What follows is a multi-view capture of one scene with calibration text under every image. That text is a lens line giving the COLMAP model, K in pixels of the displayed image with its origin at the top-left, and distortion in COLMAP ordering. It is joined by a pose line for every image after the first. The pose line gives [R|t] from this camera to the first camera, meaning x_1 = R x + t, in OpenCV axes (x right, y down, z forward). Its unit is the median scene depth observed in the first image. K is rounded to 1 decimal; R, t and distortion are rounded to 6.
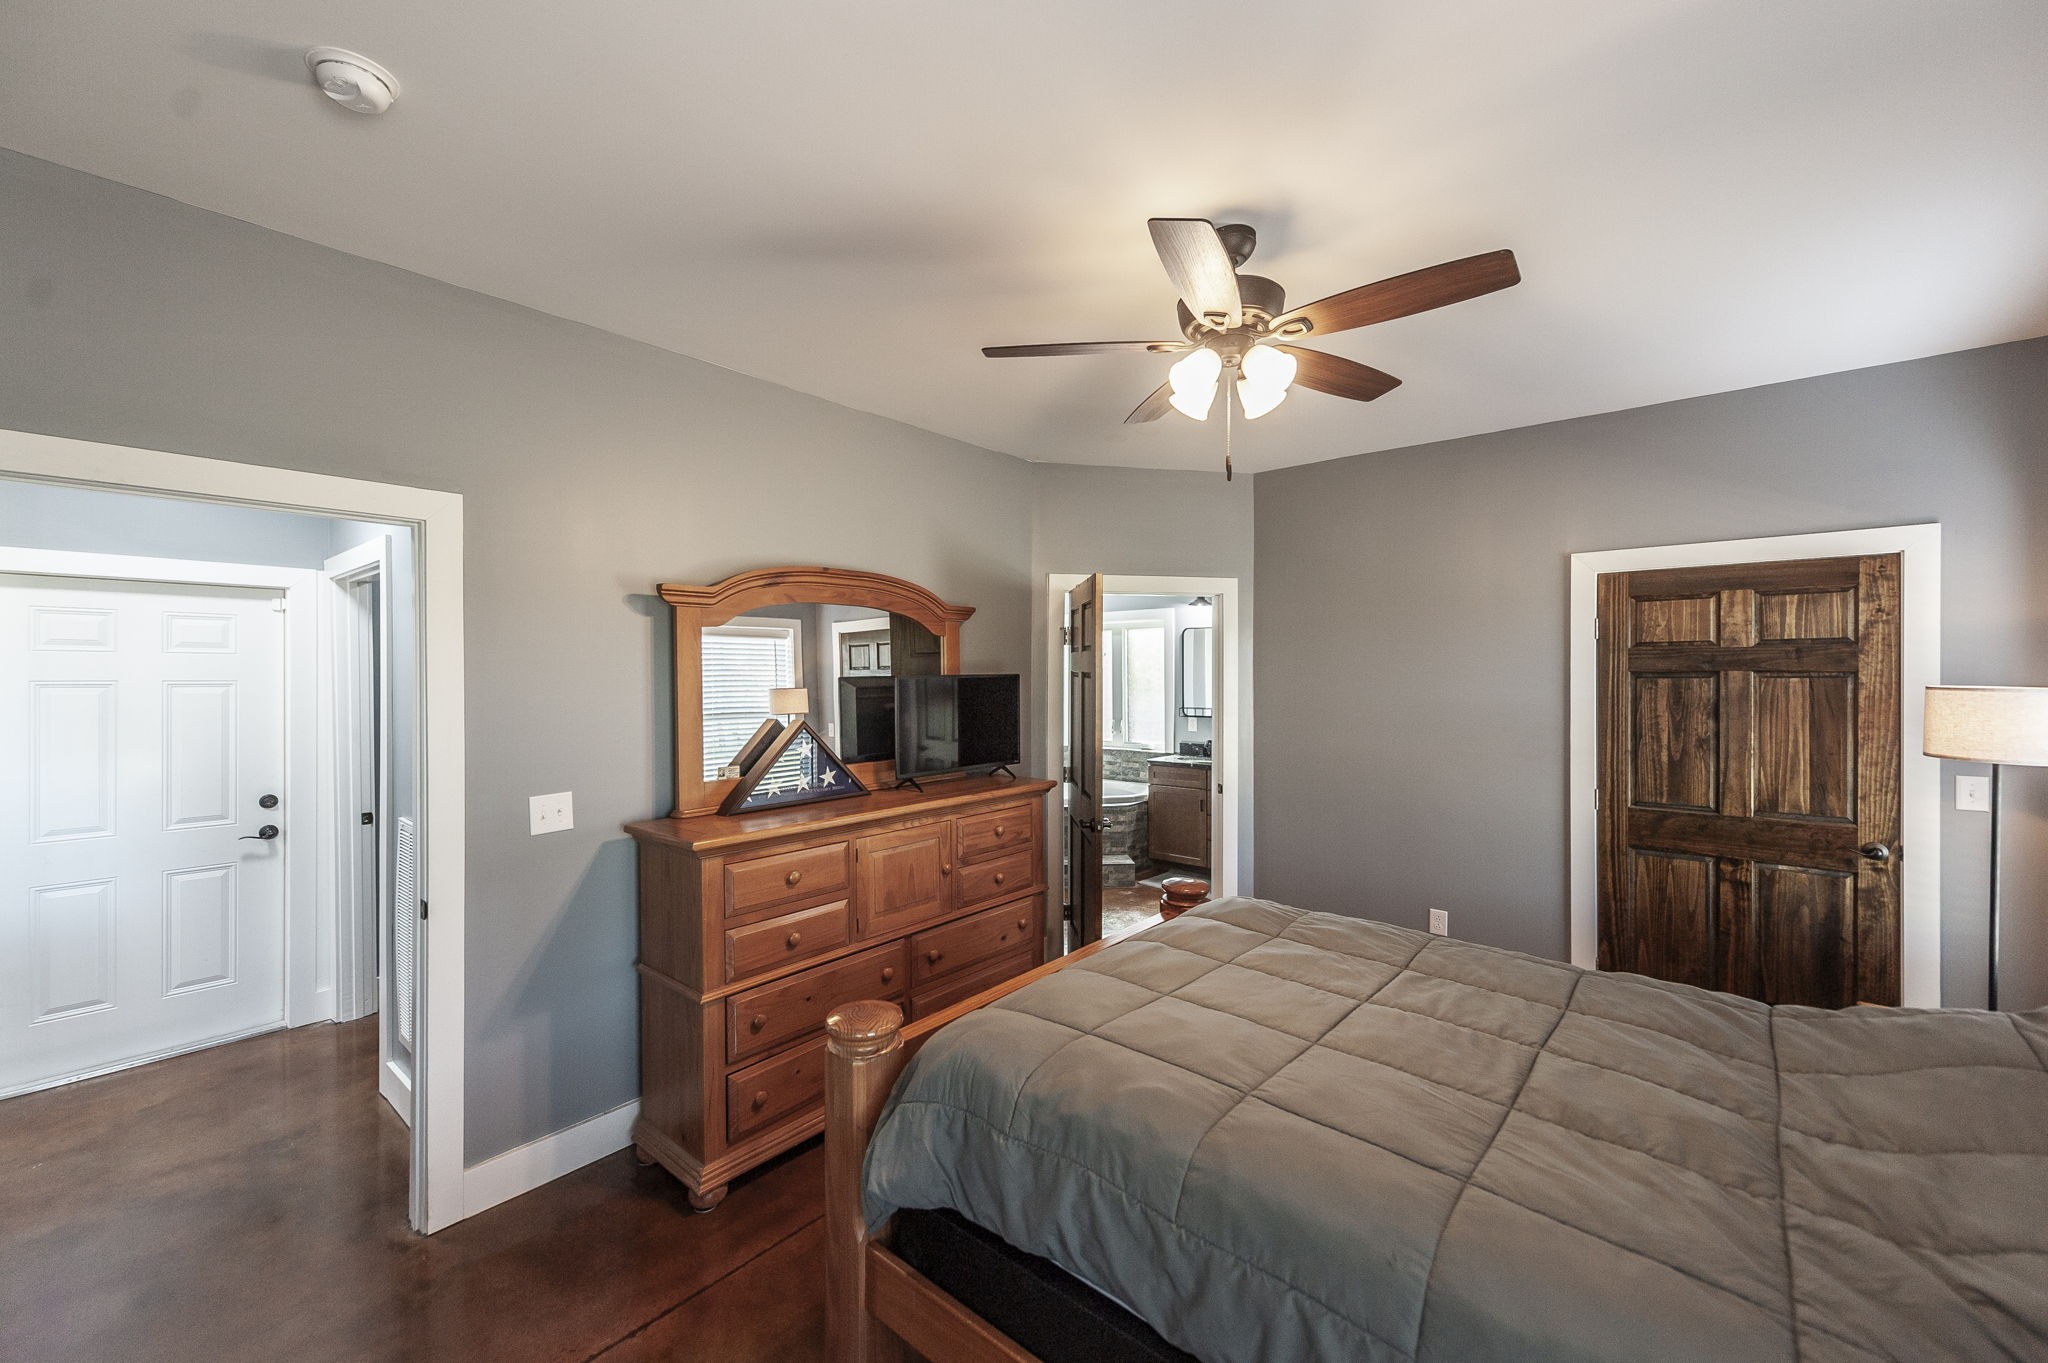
lens RADIAL K [[800.4, 0, 1031.2], [0, 800.4, 674.5], [0, 0, 1]] dist [0.010991, -0.000672]
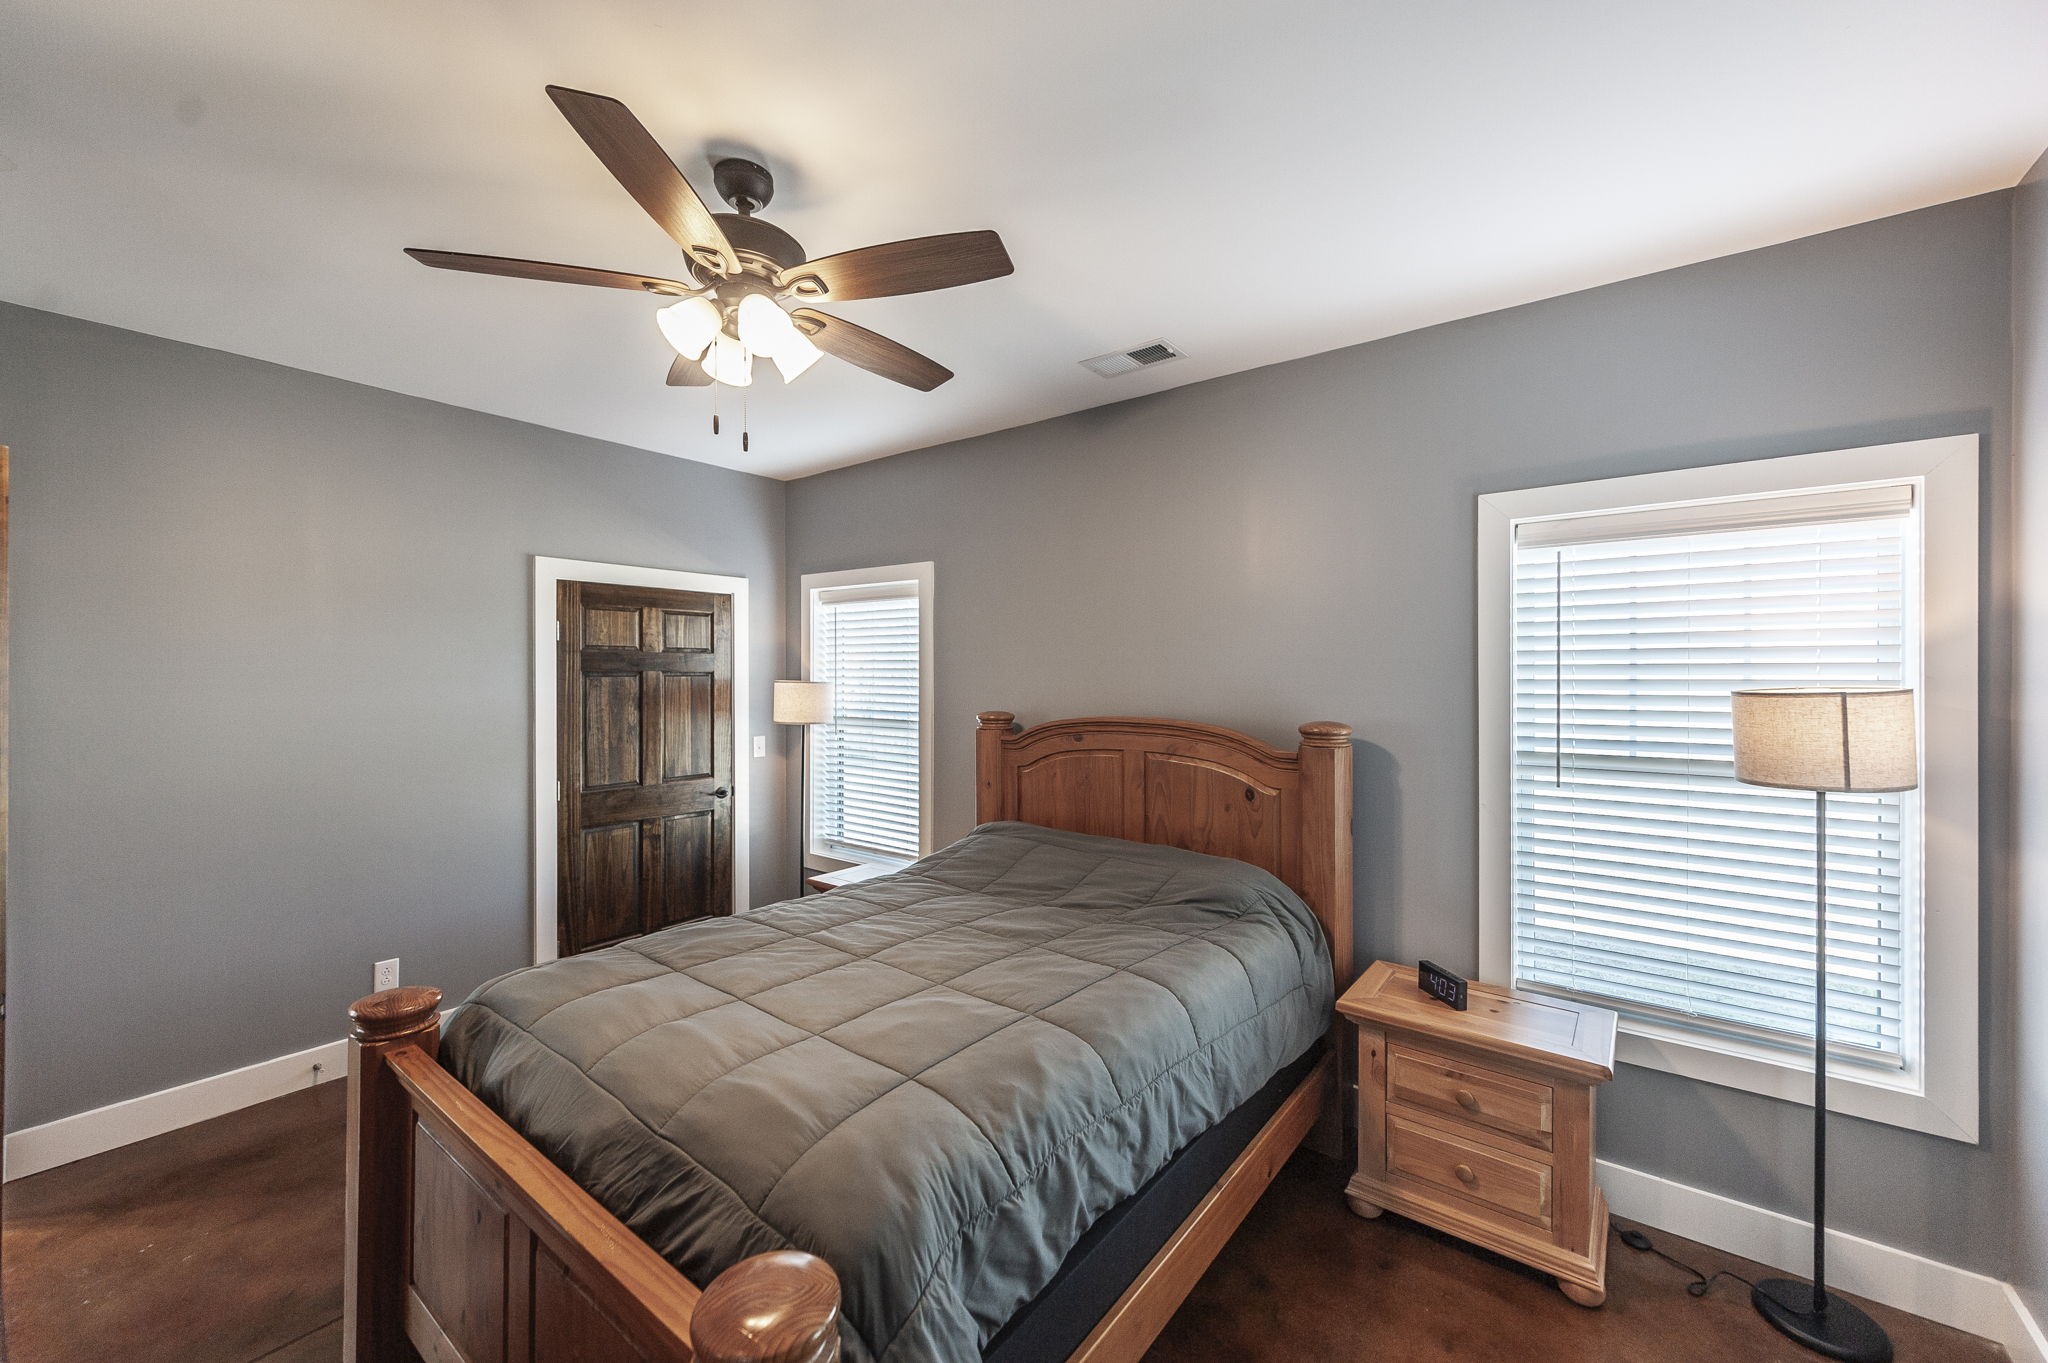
lens RADIAL K [[800.4, 0, 1019.3], [0, 800.4, 682.6], [0, 0, 1]] dist [0.010991, -0.000672]
pose [[-0.049078, -0.007603, 0.998766, -0.408457], [-0.000697, 0.999971, 0.007577, 0.003626], [-0.998795, -0.000324, -0.049082, 0.467018]]
